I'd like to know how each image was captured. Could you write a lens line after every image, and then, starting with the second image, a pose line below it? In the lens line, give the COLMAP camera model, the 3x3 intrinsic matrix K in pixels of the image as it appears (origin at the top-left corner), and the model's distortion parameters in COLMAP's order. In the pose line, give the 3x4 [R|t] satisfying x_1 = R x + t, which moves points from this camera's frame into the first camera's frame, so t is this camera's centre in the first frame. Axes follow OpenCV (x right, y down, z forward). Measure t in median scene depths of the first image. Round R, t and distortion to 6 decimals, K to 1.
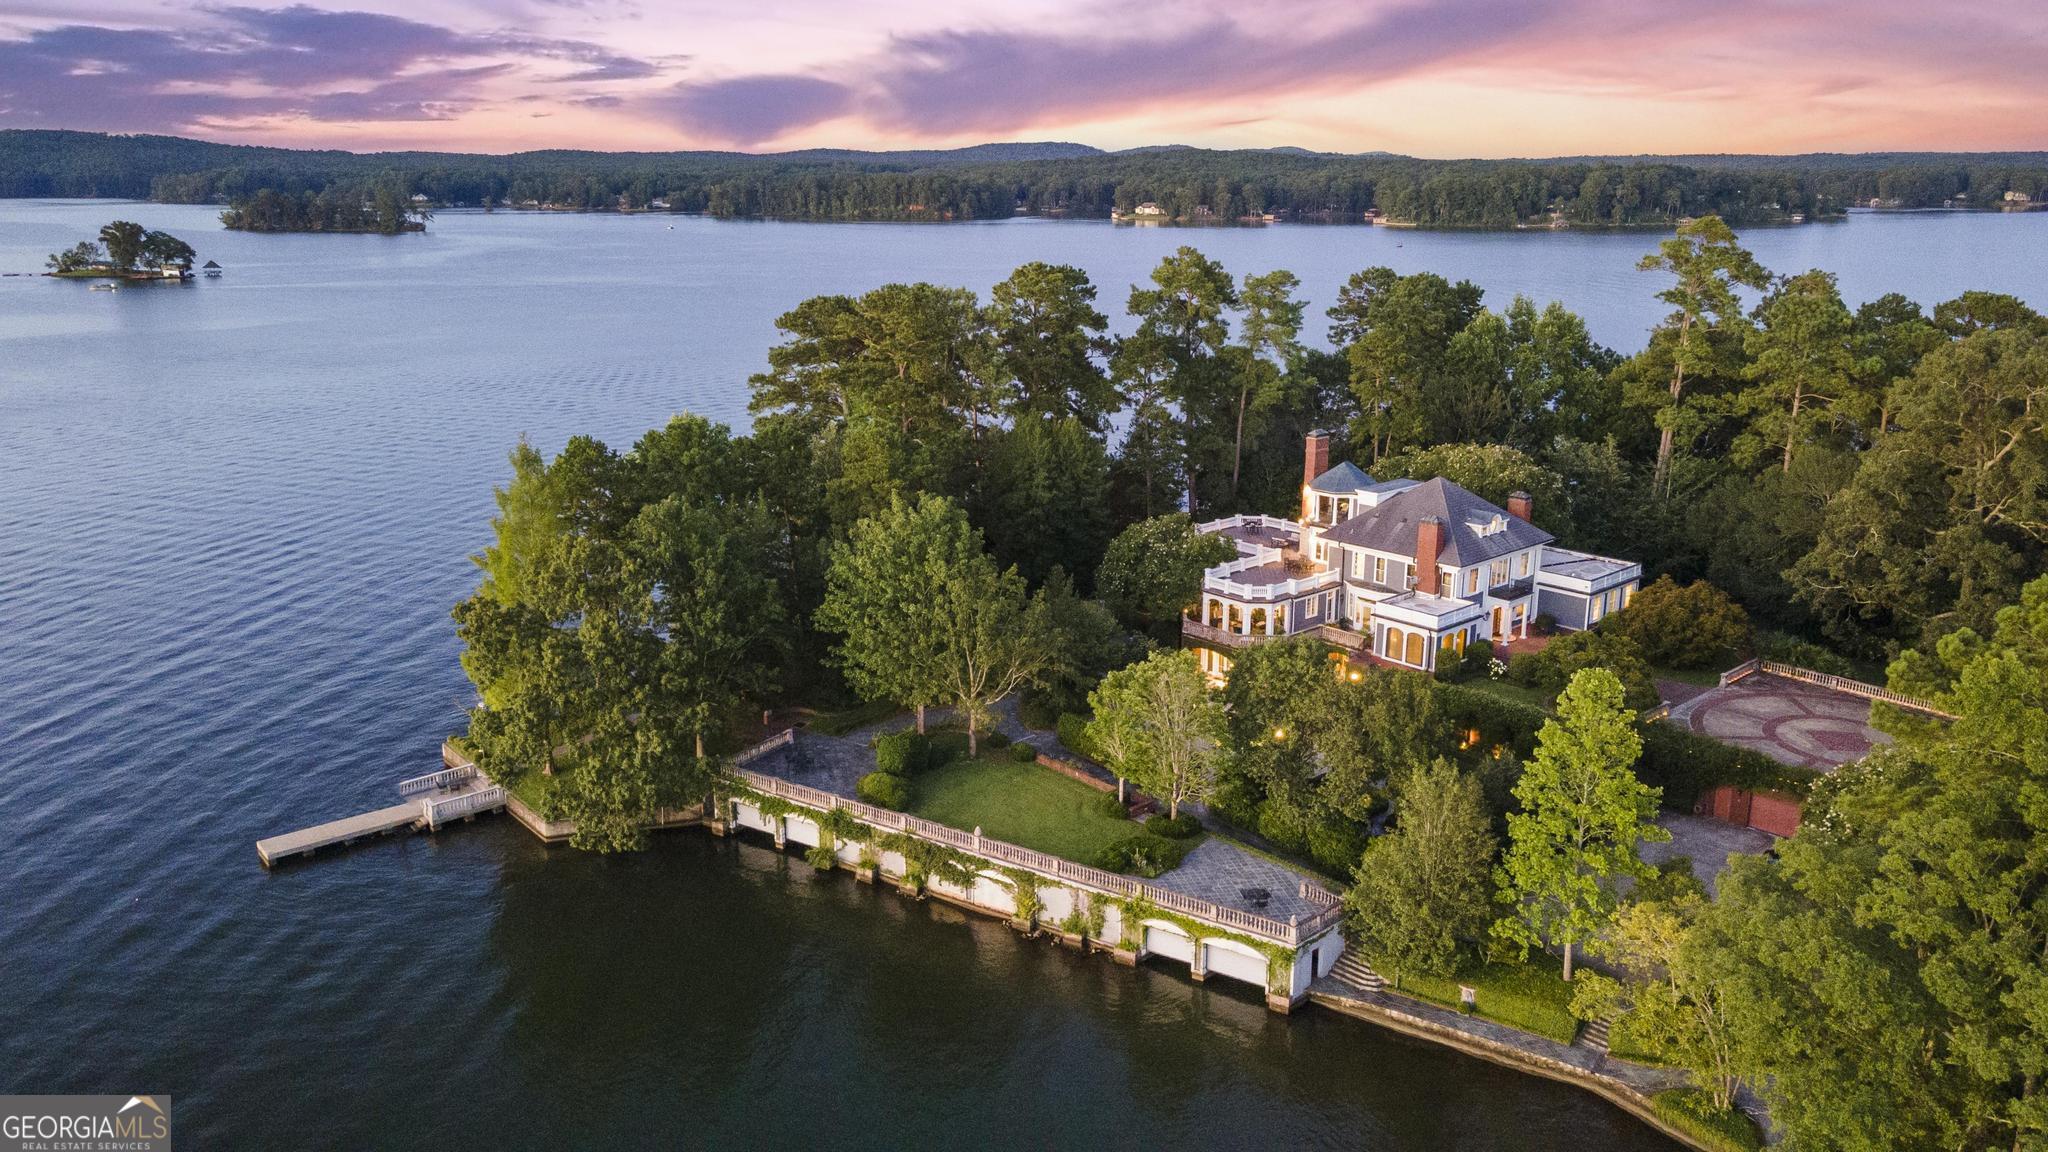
lens RADIAL K [[1458.6, 0, 1024.0], [0, 1458.6, 576.0], [0, 0, 1]] dist [0.039748, -0.004511]
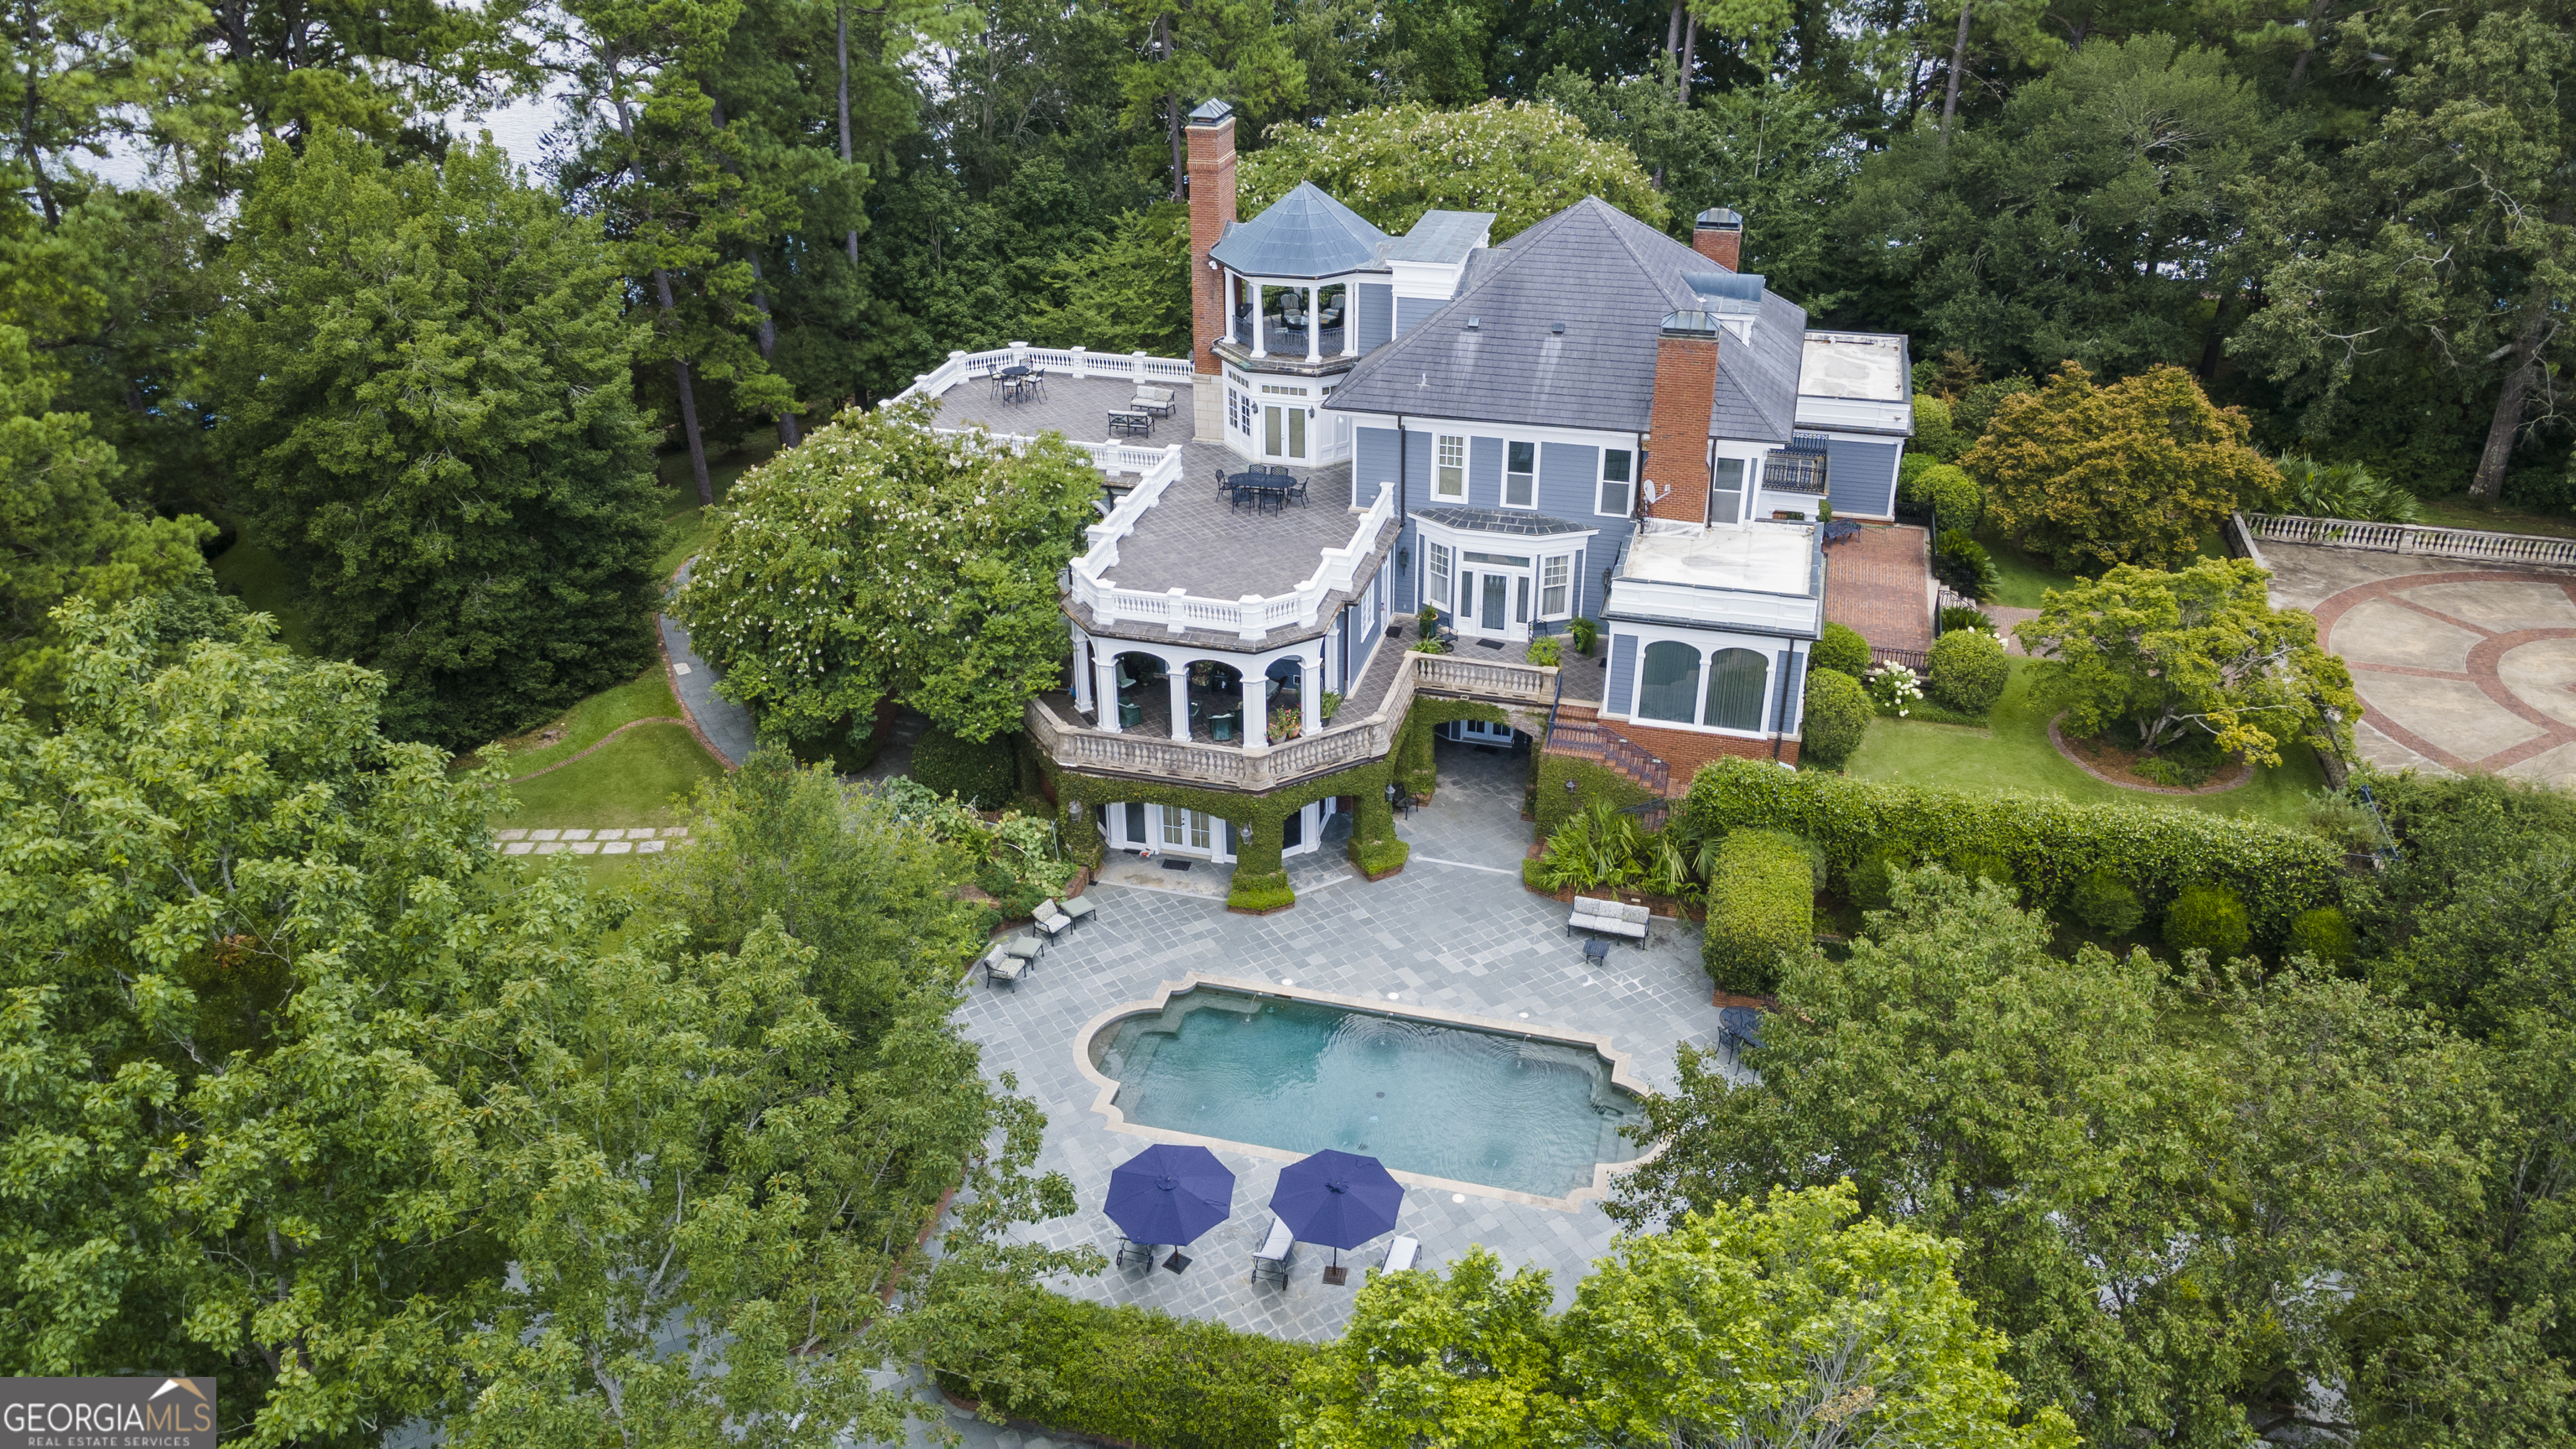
lens RADIAL K [[1834.7, 0, 1288.0], [0, 1834.7, 724.5], [0, 0, 1]] dist [0.039748, -0.004511]
pose [[0.833352, -0.262585, 0.486388, -0.054267], [0.147632, 0.953725, 0.261940, -0.078107], [-0.532662, -0.146482, 0.833555, 0.655735]]
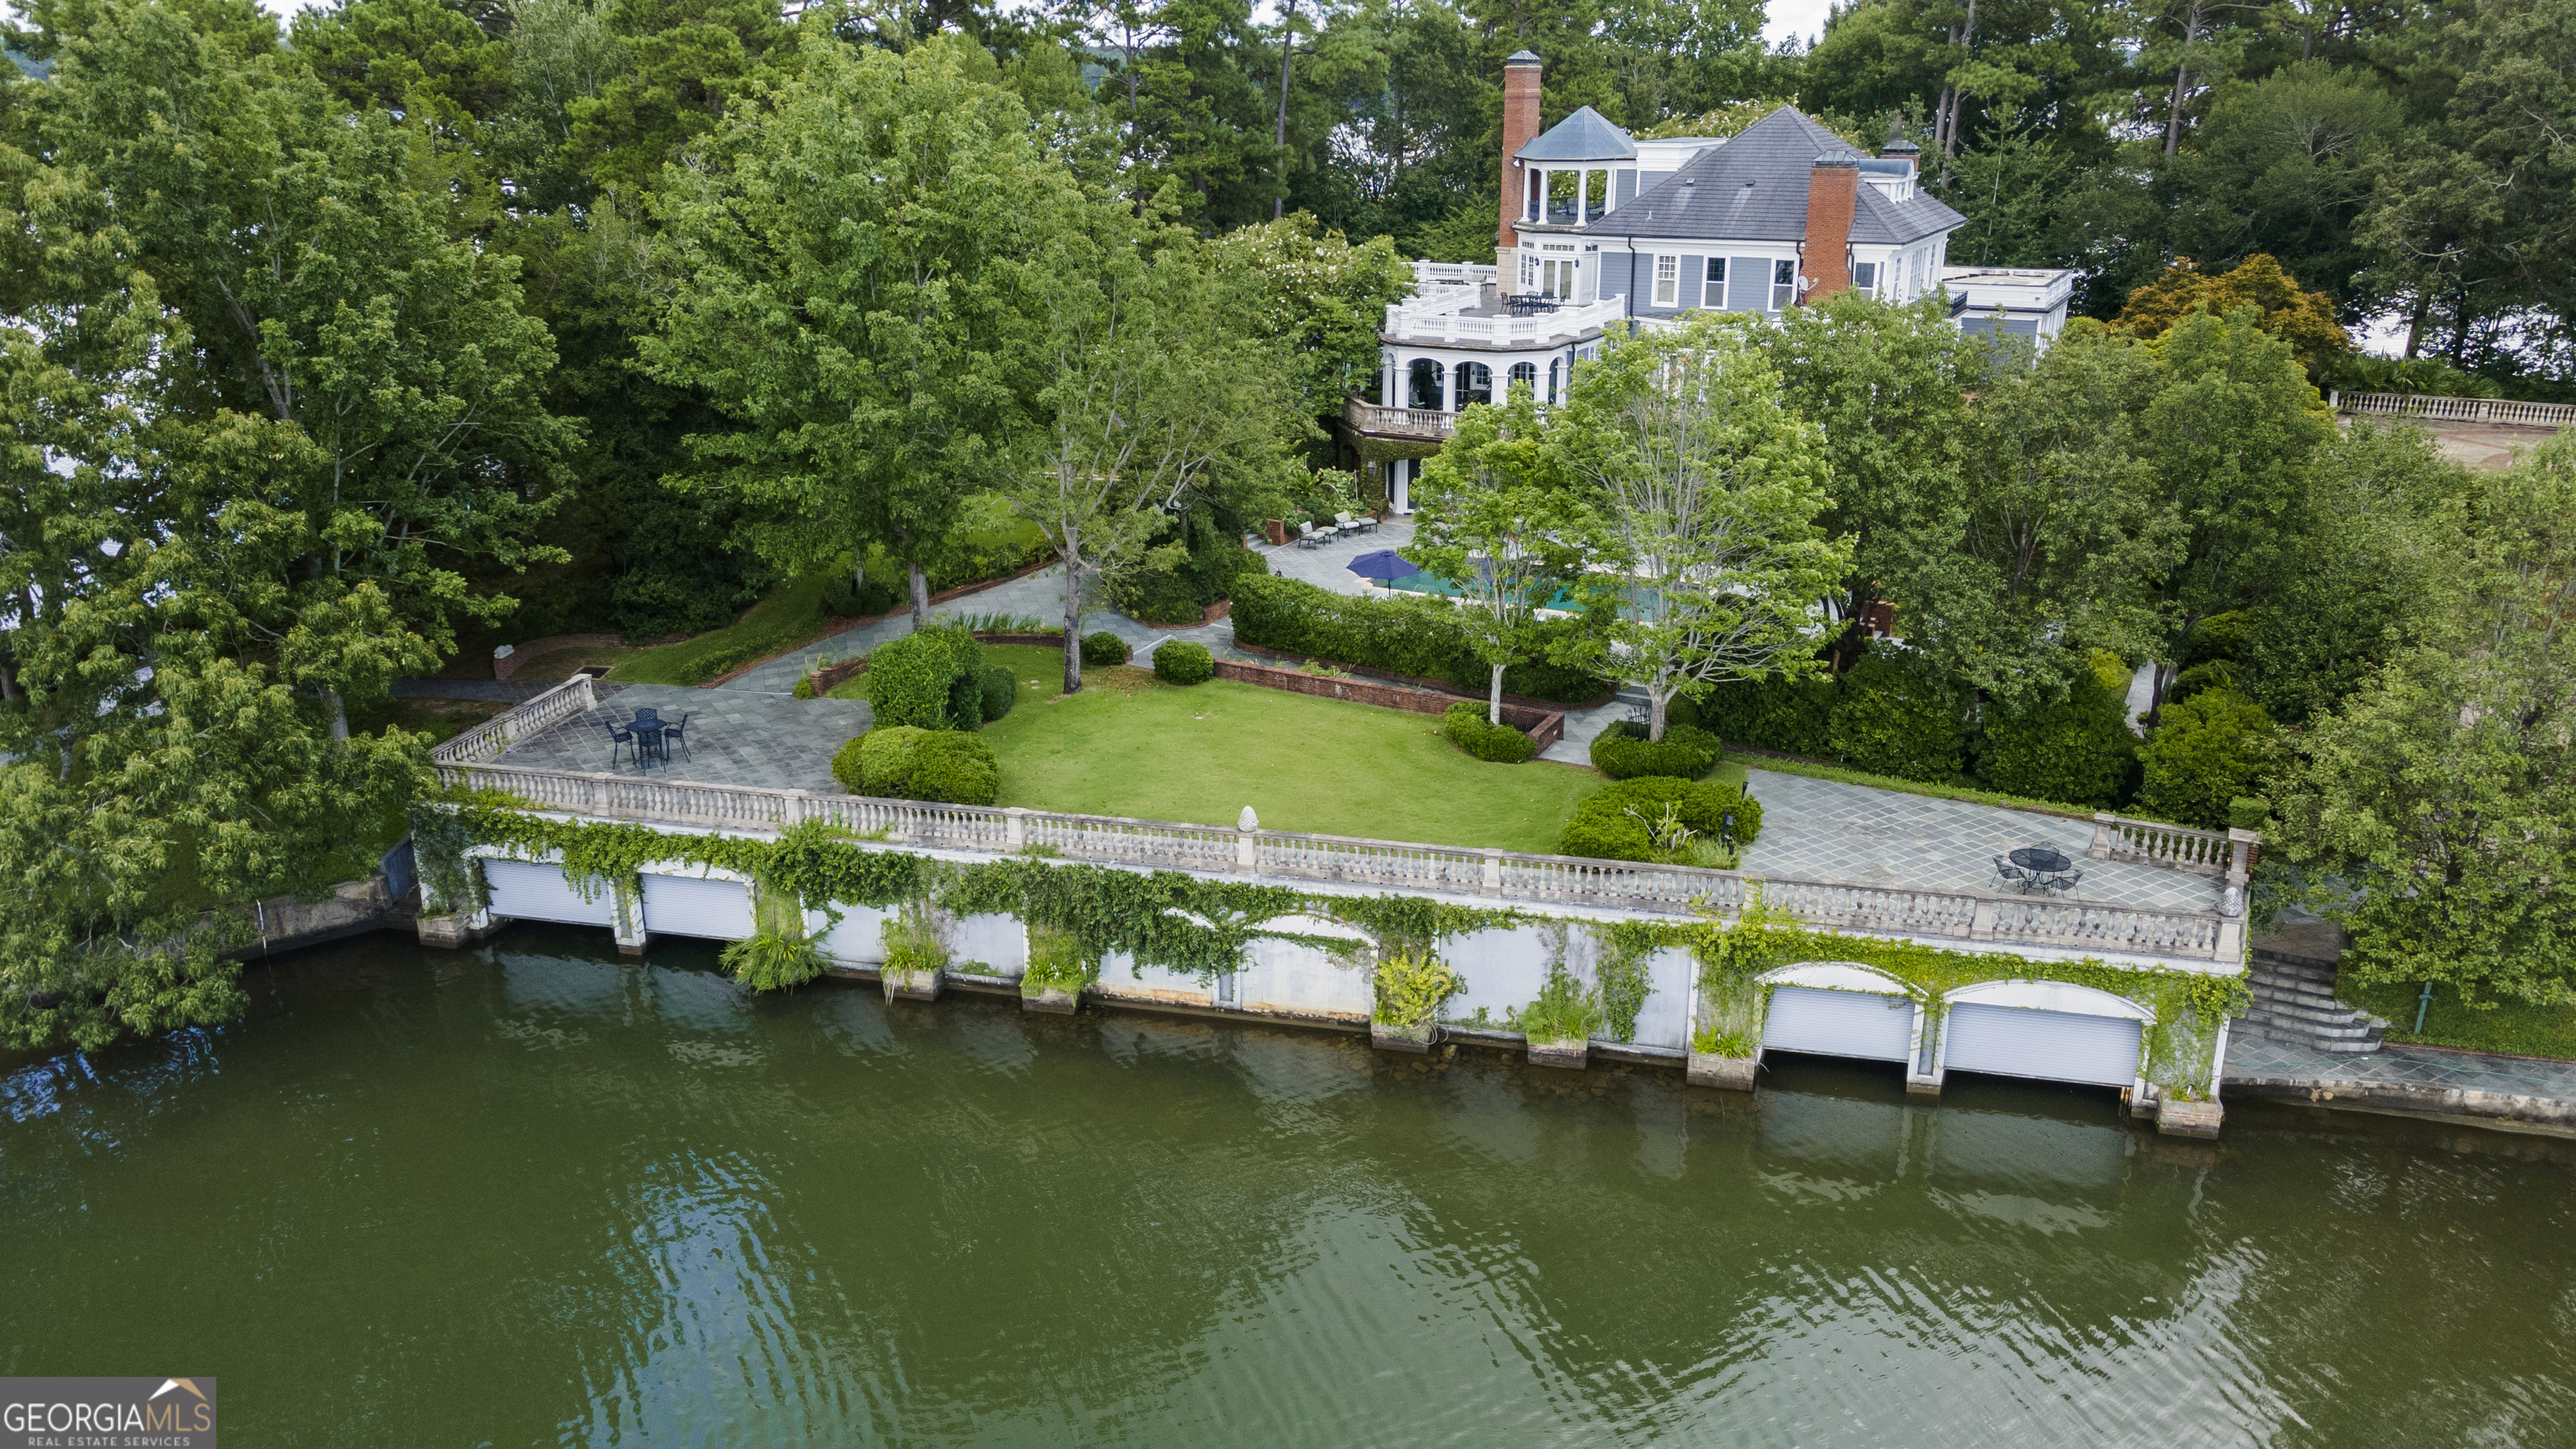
lens RADIAL K [[1862.6, 0, 1294.9], [0, 1862.6, 700.5], [0, 0, 1]] dist [0.042006, 0.002826]
pose [[0.937919, -0.105435, 0.330442, -0.139926], [0.087606, 0.993802, 0.068437, 0.089463], [-0.335609, -0.035239, 0.941342, 0.432291]]
